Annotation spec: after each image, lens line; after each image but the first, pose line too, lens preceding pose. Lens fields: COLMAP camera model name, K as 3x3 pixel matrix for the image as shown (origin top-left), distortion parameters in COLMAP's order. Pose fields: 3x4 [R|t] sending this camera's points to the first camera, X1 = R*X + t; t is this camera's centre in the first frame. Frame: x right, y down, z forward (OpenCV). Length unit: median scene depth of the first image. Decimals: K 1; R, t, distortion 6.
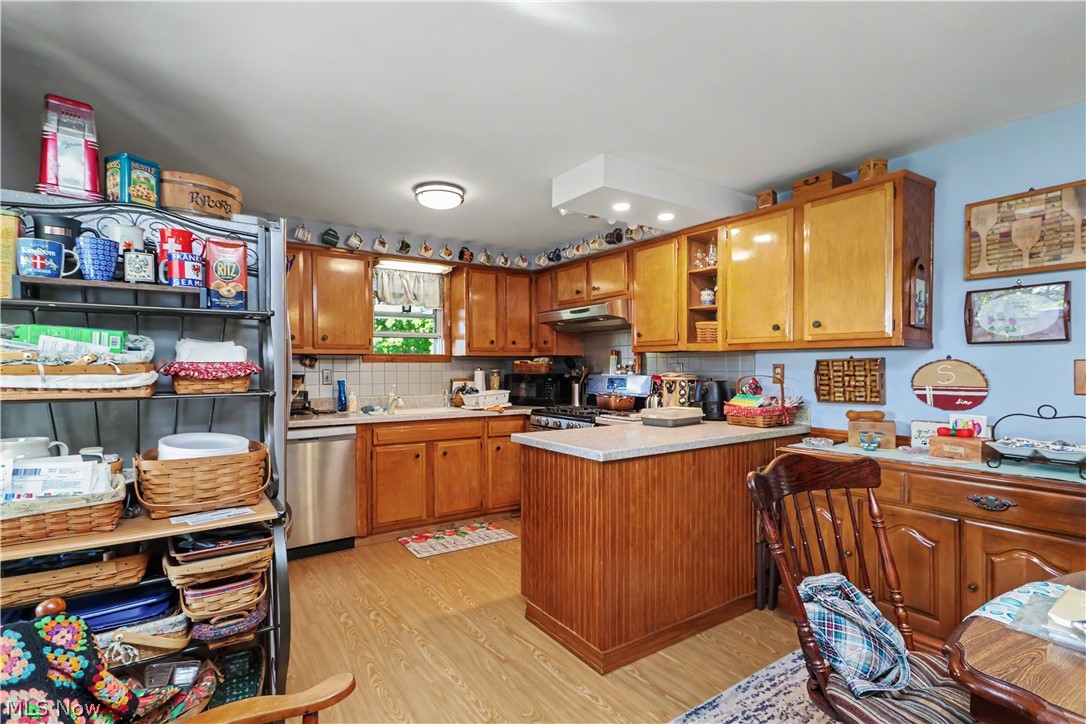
lens RADIAL K [[513.2, 0, 541.9], [0, 513.2, 365.7], [0, 0, 1]] dist [0.001929, 0.000276]
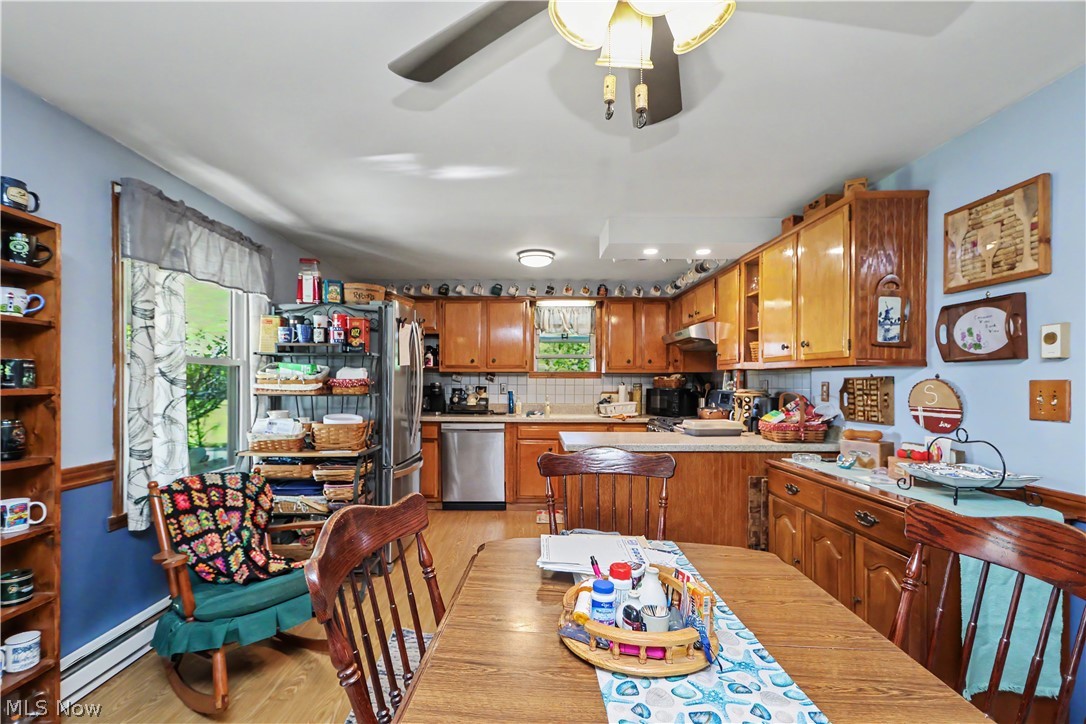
lens RADIAL K [[513.2, 0, 546.0], [0, 513.2, 371.0], [0, 0, 1]] dist [0.001929, 0.000276]
pose [[0.837491, -0.003079, -0.546443, 0.625483], [-0.006081, 0.999870, -0.014955, -0.007096], [0.546418, 0.015848, 0.837363, -0.150847]]
